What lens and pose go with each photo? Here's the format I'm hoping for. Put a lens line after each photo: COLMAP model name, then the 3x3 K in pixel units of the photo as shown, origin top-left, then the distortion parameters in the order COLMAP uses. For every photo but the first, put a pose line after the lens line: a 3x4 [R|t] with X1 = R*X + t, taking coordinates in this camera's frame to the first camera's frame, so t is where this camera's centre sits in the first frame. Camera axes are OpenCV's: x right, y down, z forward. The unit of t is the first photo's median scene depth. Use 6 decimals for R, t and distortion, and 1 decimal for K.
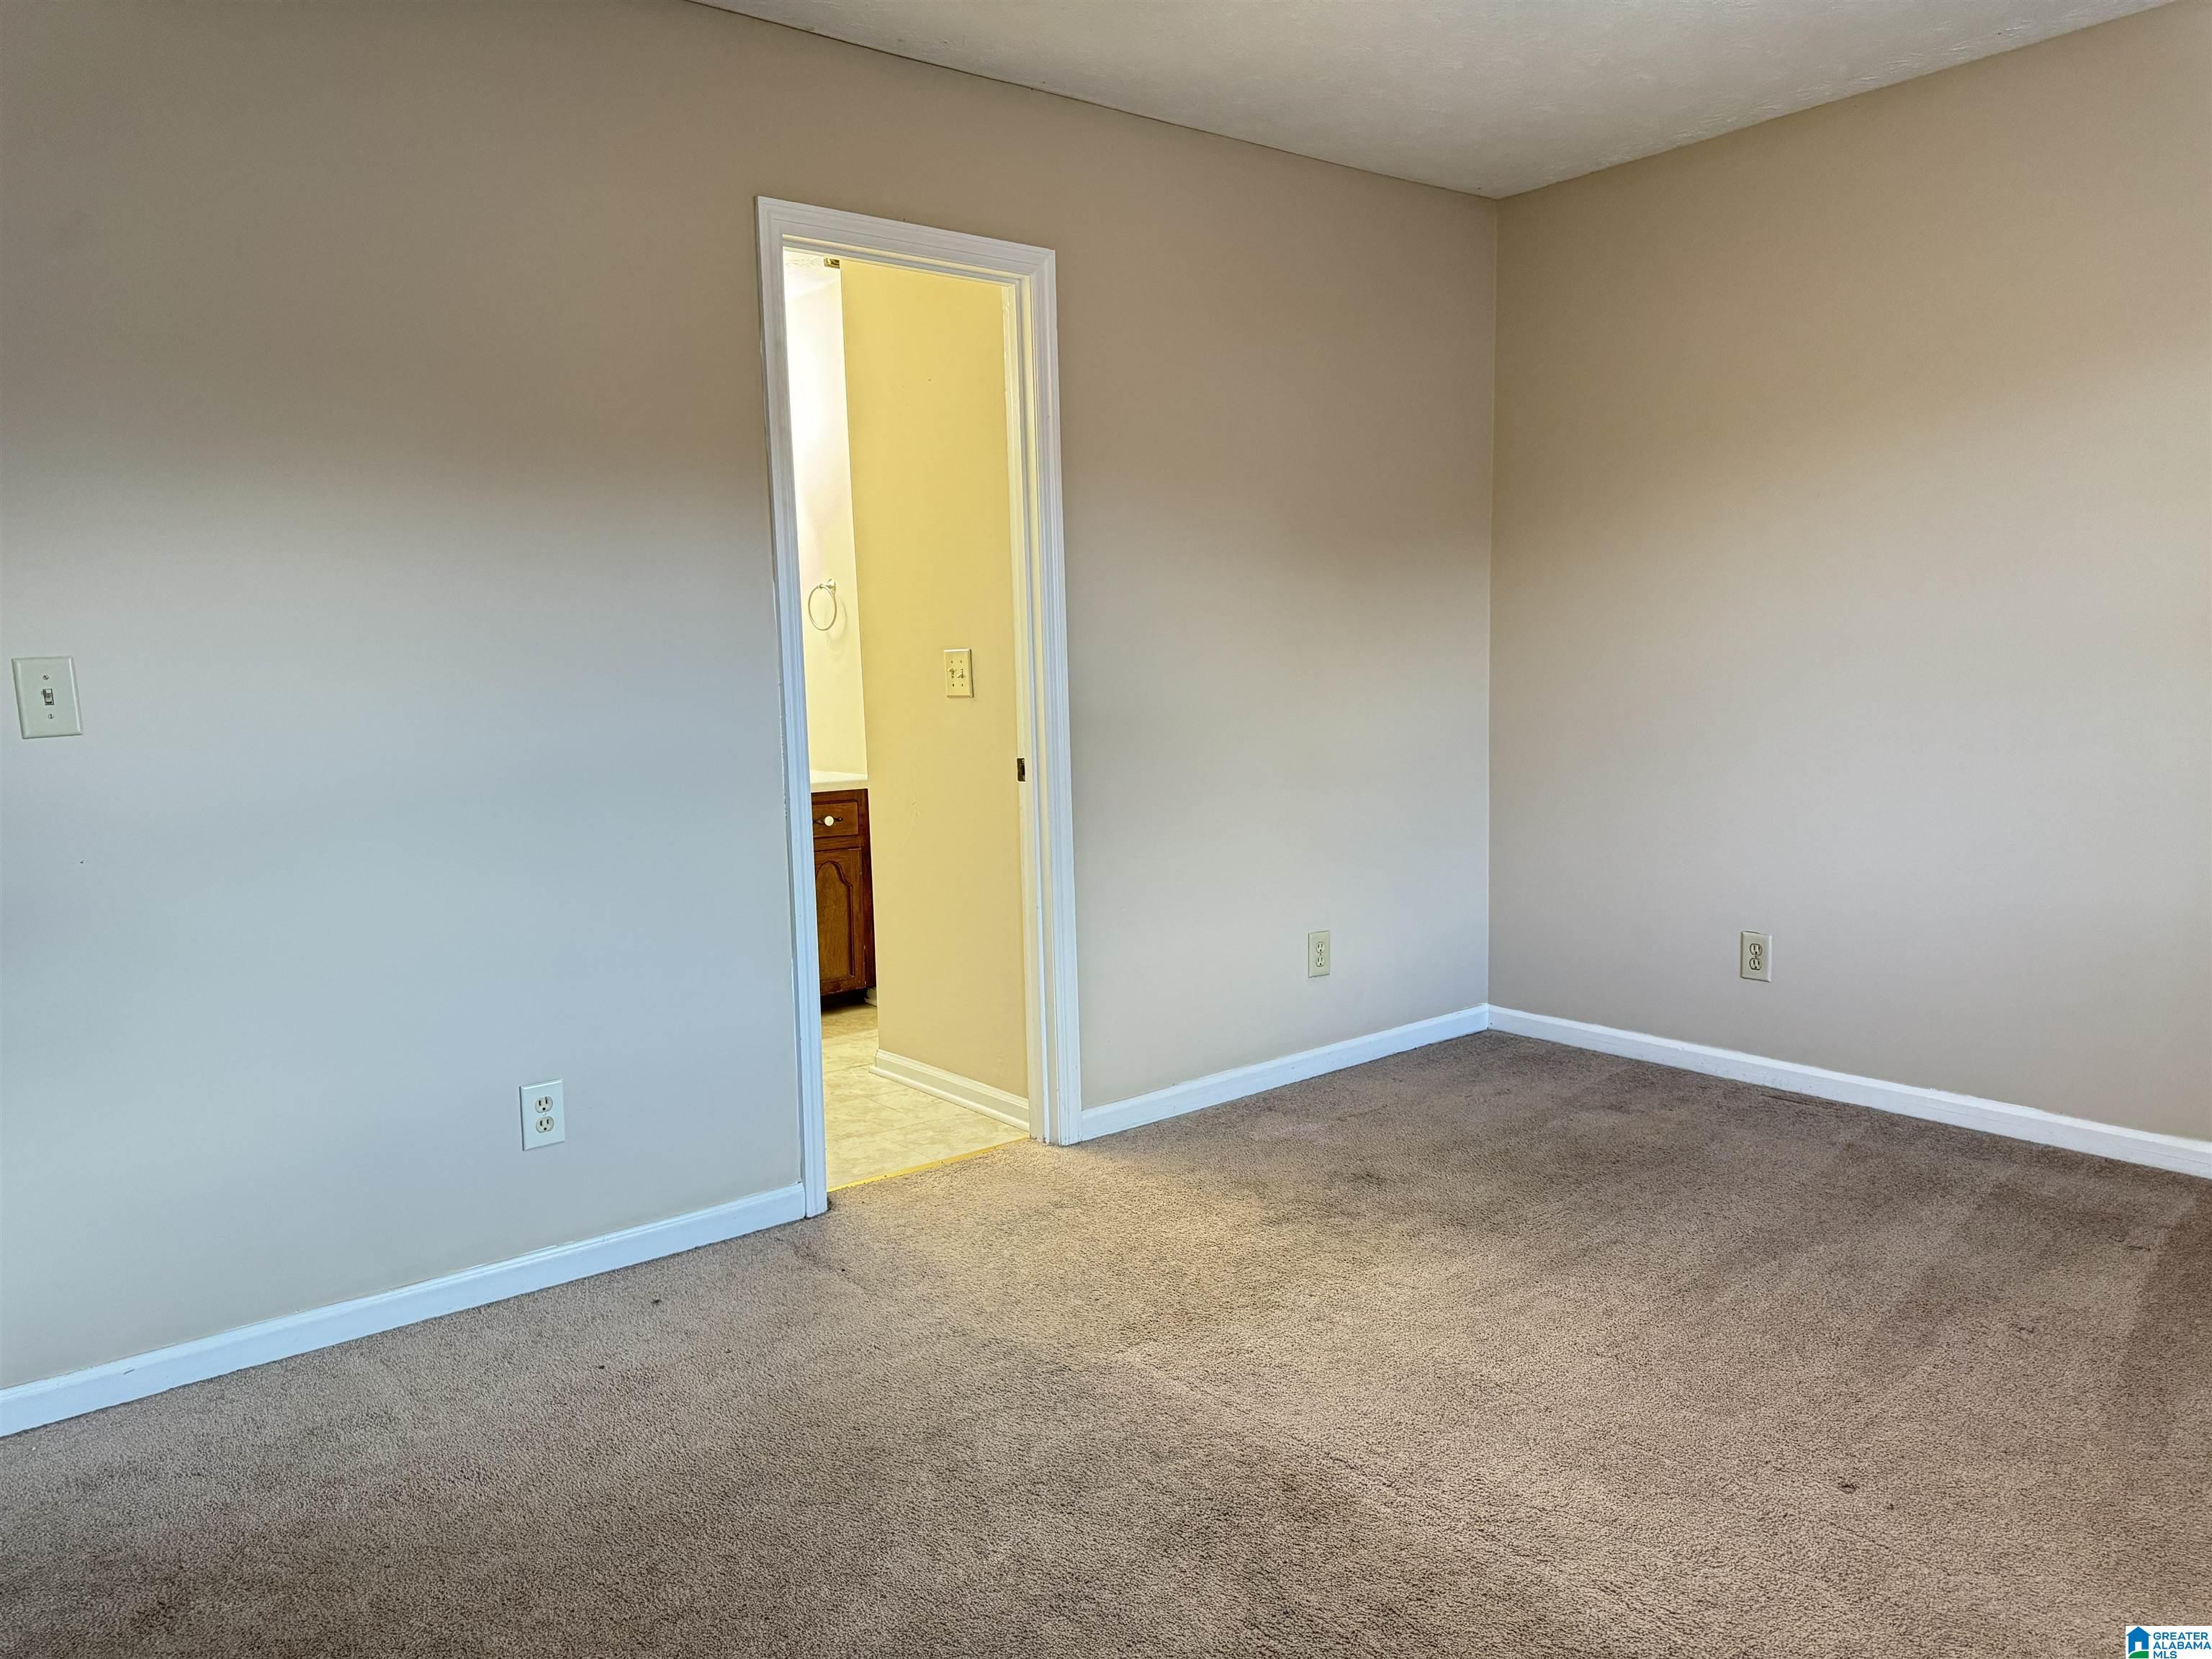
lens RADIAL K [[1557.9, 0, 1106.2], [0, 1557.9, 845.3], [0, 0, 1]] dist [0.028003, -0.031985]
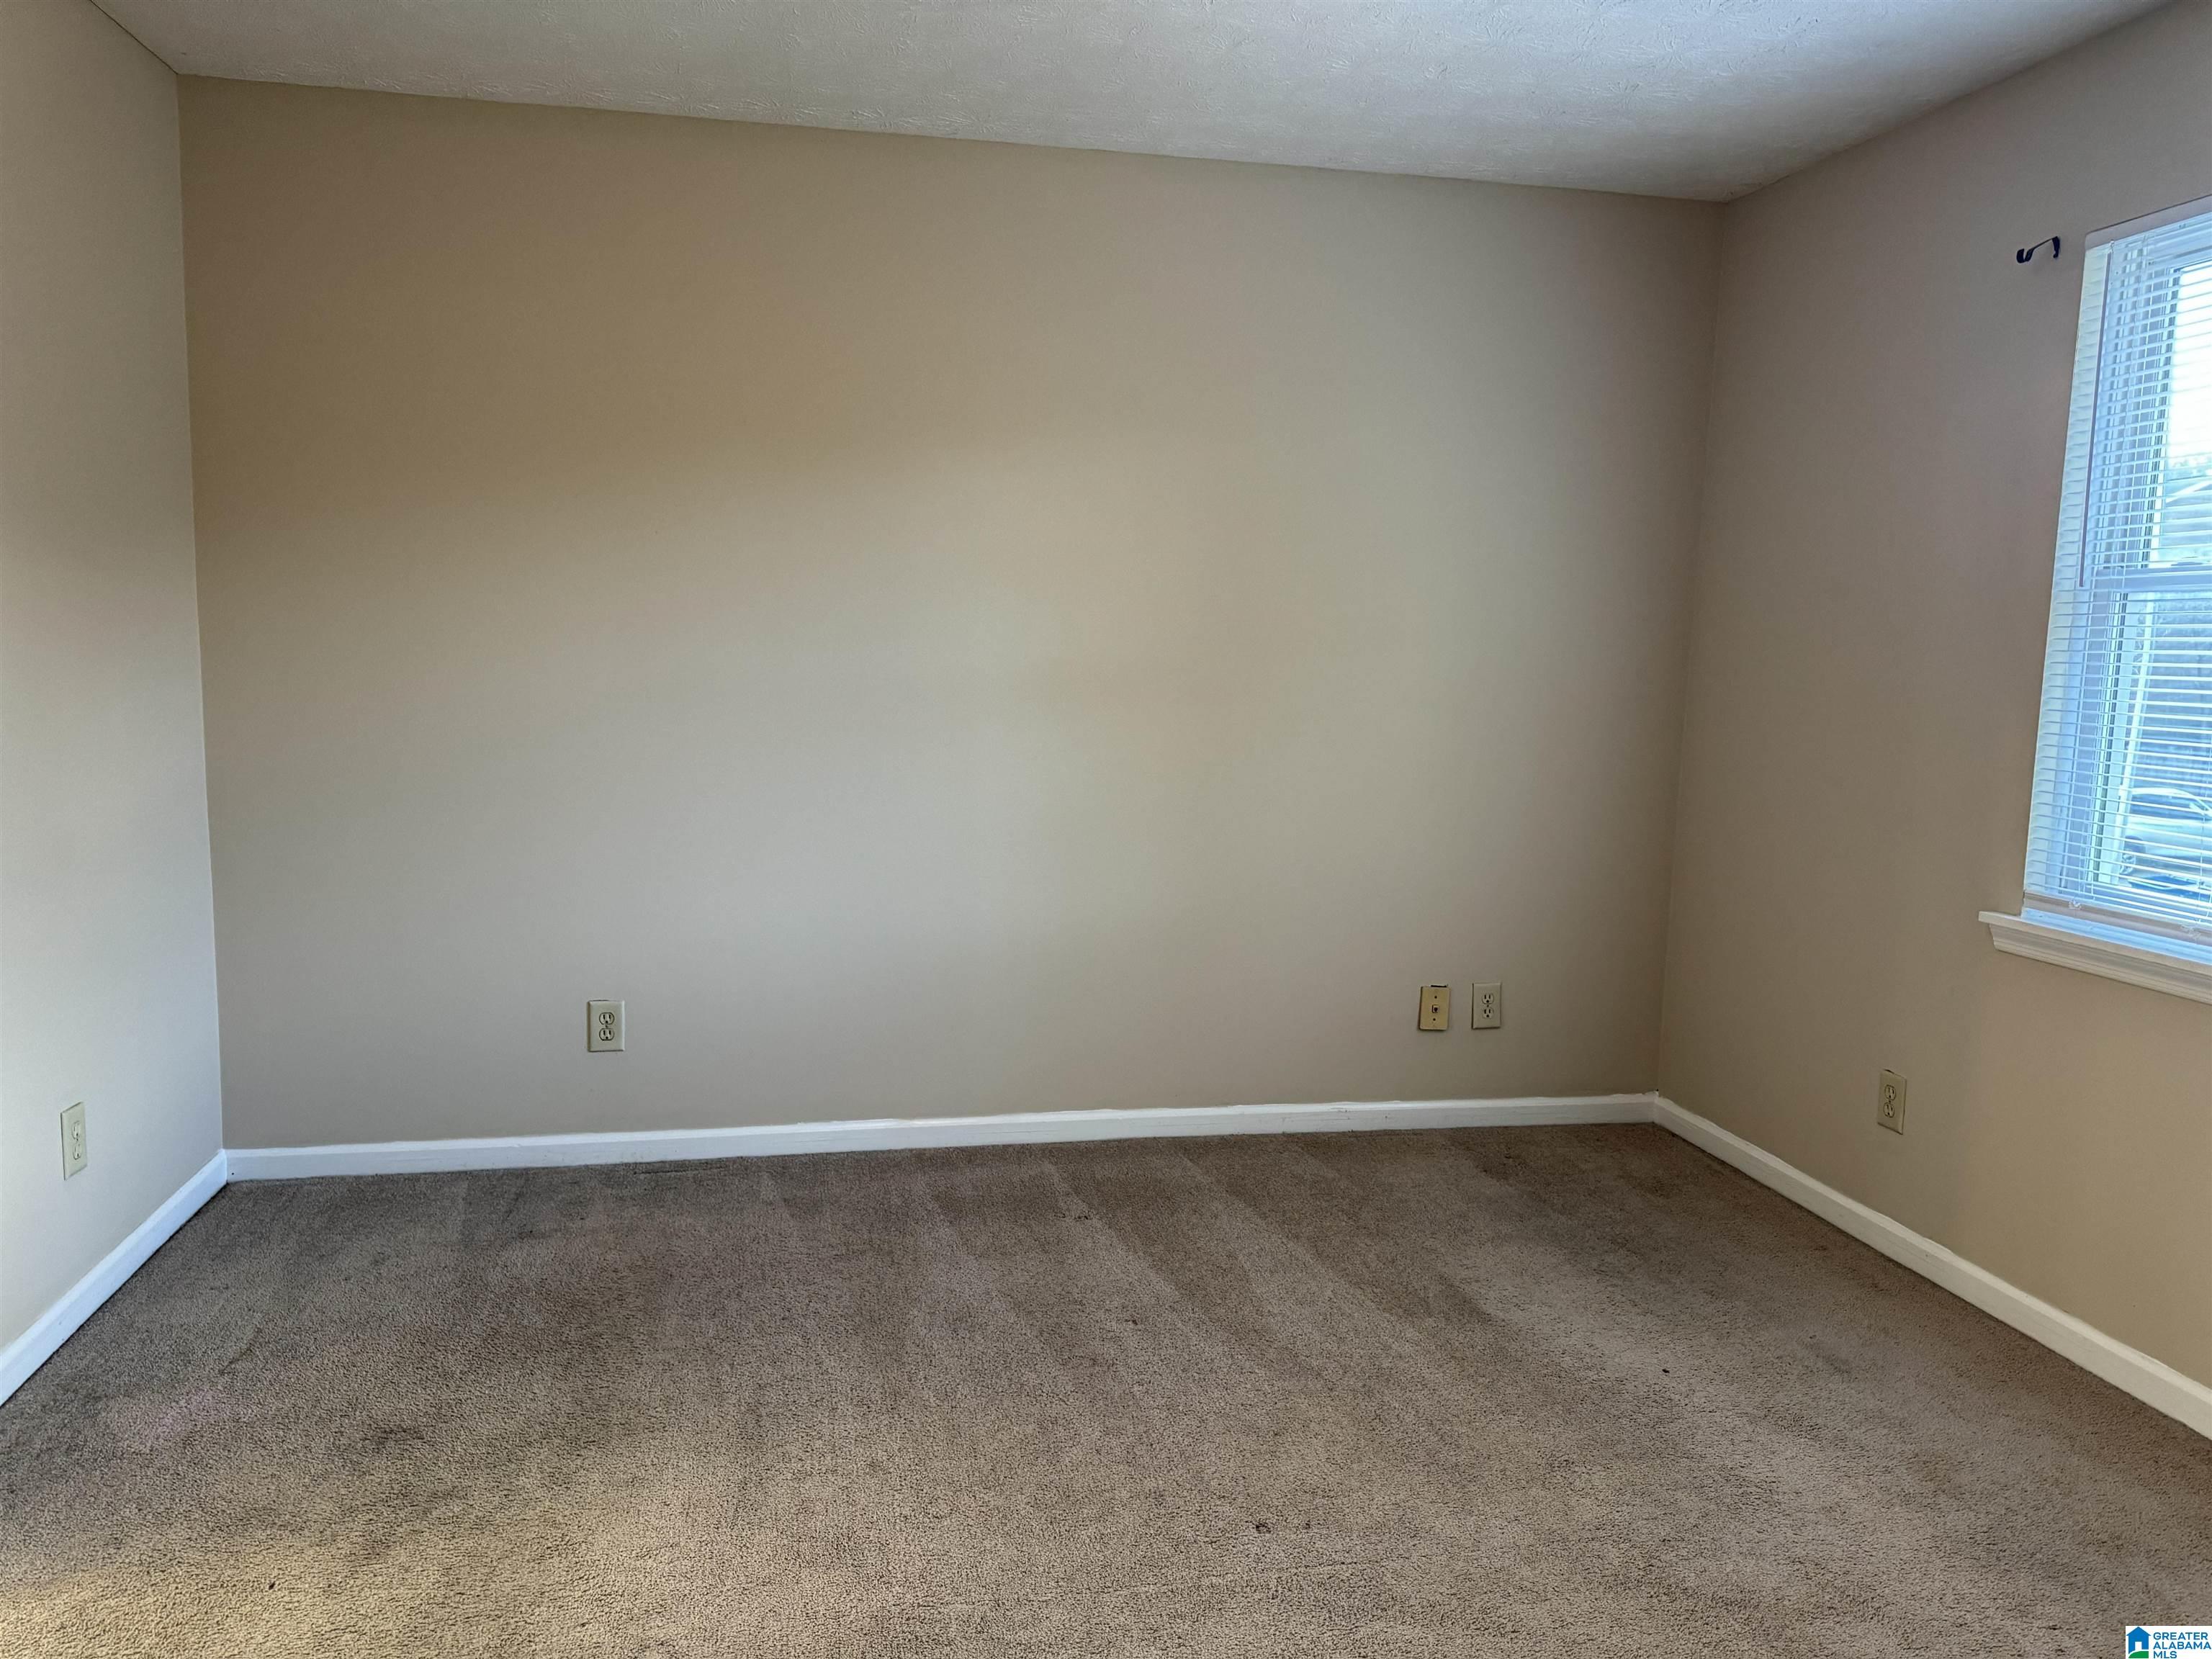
lens RADIAL K [[1557.9, 0, 1106.2], [0, 1557.9, 845.3], [0, 0, 1]] dist [0.028003, -0.031985]
pose [[0.461228, -0.078744, 0.883780, -0.265950], [0.078749, 0.995756, 0.047623, -0.058265], [-0.883780, 0.047632, 0.465472, 0.329765]]
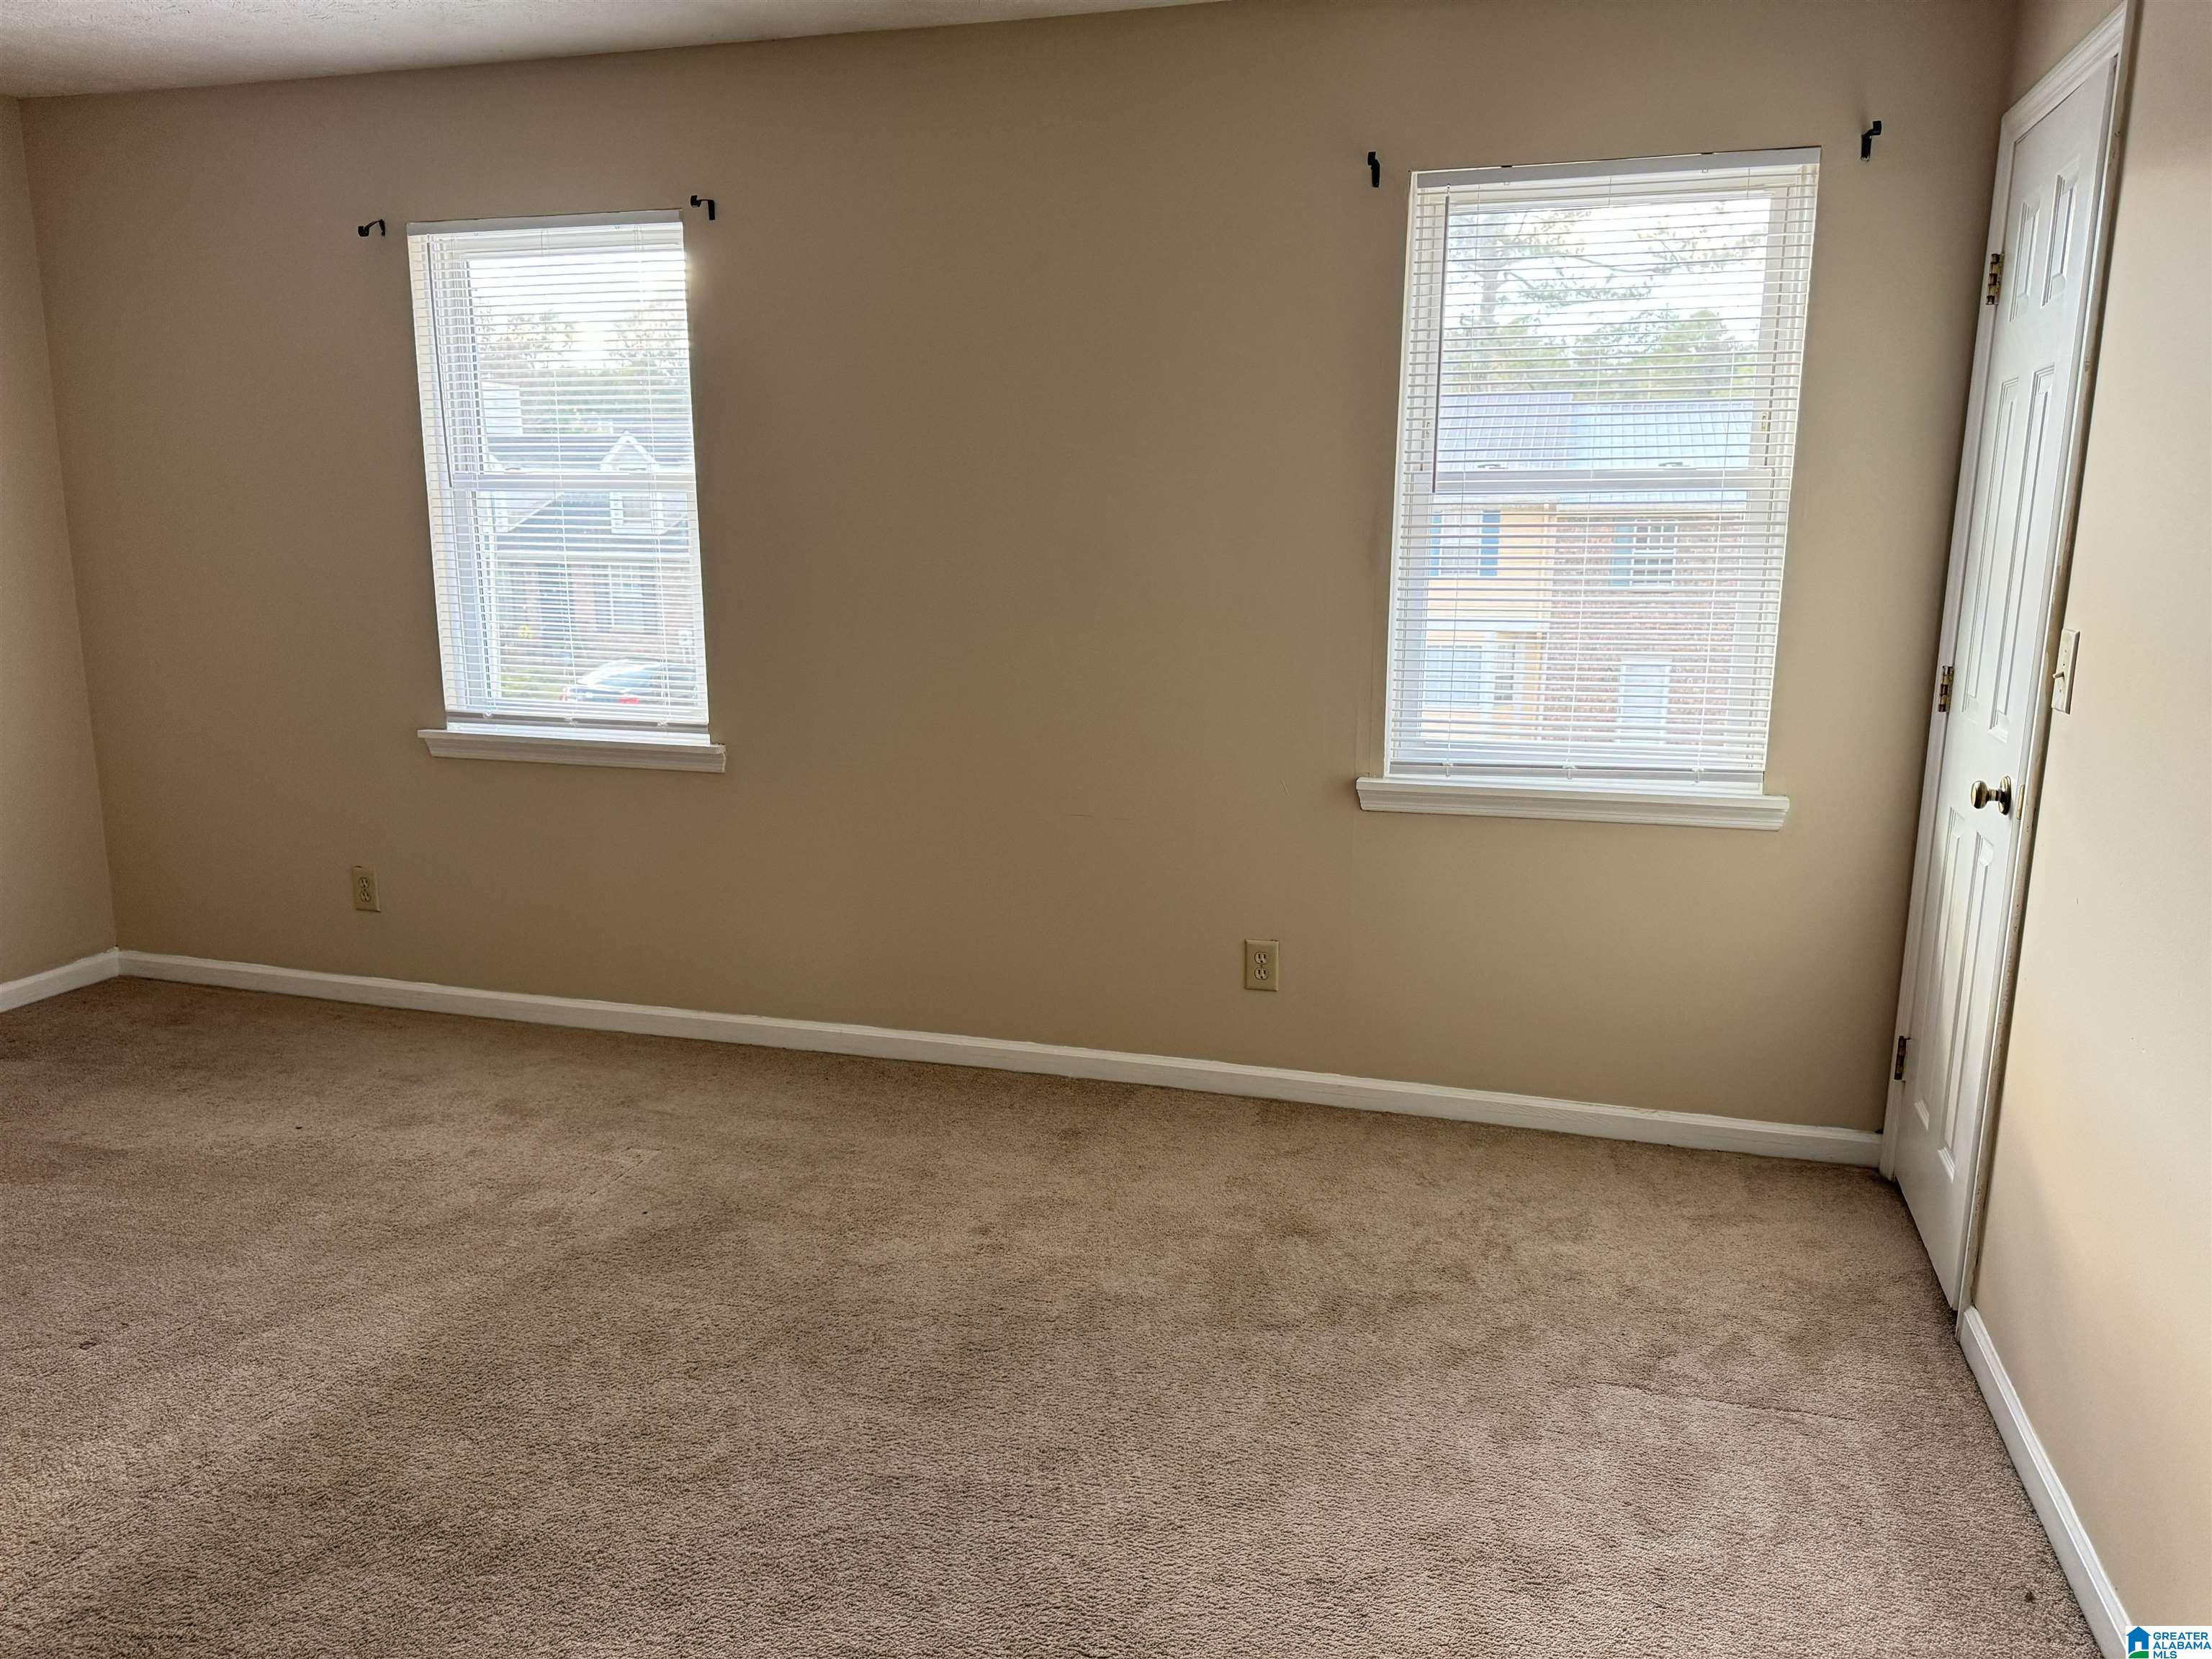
lens RADIAL K [[1533.2, 0, 1109.5], [0, 1533.2, 820.1], [0, 0, 1]] dist [0.169571, -0.234718]
pose [[-0.573886, -0.141615, 0.806598, -0.511393], [0.111490, 0.962254, 0.248268, -0.107872], [-0.811310, 0.232405, -0.536436, 0.522239]]
